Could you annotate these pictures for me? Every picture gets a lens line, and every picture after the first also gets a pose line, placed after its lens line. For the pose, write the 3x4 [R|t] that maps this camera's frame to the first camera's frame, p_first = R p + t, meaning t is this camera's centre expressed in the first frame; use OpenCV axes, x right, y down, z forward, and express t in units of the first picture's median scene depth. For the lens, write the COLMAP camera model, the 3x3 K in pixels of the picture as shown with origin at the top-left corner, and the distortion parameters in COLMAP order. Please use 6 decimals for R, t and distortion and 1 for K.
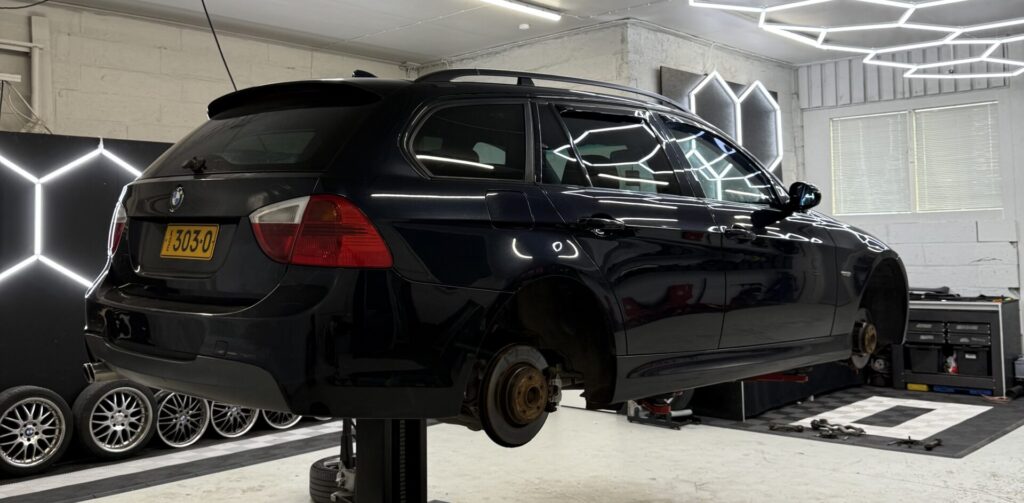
lens RADIAL K [[950.7, 0, 509.1], [0, 950.7, 182.4], [0, 0, 1]] dist [0.190574, -0.397313]
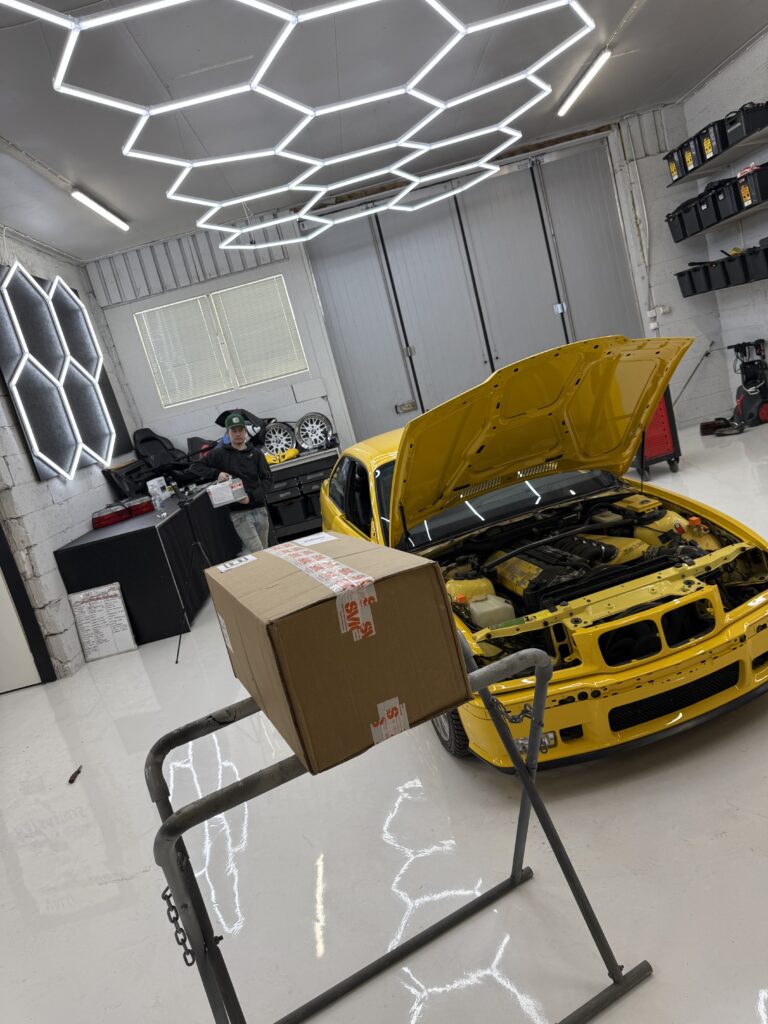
lens RADIAL K [[725.0, 0, 382.0], [0, 725.0, 516.8], [0, 0, 1]] dist [0.083039, -0.156014]
pose [[0.700730, -0.297145, 0.648601, -0.044832], [0.197858, 0.954414, 0.223488, 0.018072], [-0.685442, -0.028274, 0.727578, 0.303510]]
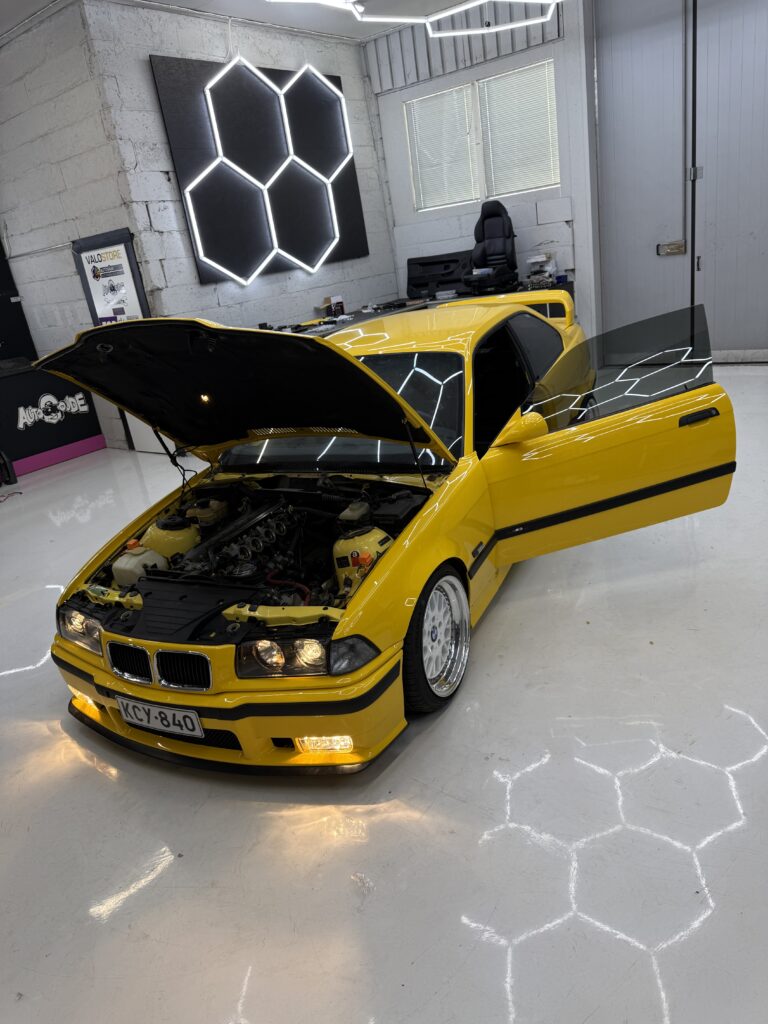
lens RADIAL K [[730.3, 0, 384.0], [0, 730.3, 512.0], [0, 0, 1]] dist [0.024994, -0.032477]
pose [[0.988315, -0.147382, 0.038887, 0.256415], [0.119561, 0.907811, 0.401977, 0.007882], [-0.094546, -0.392630, 0.914824, 0.215705]]
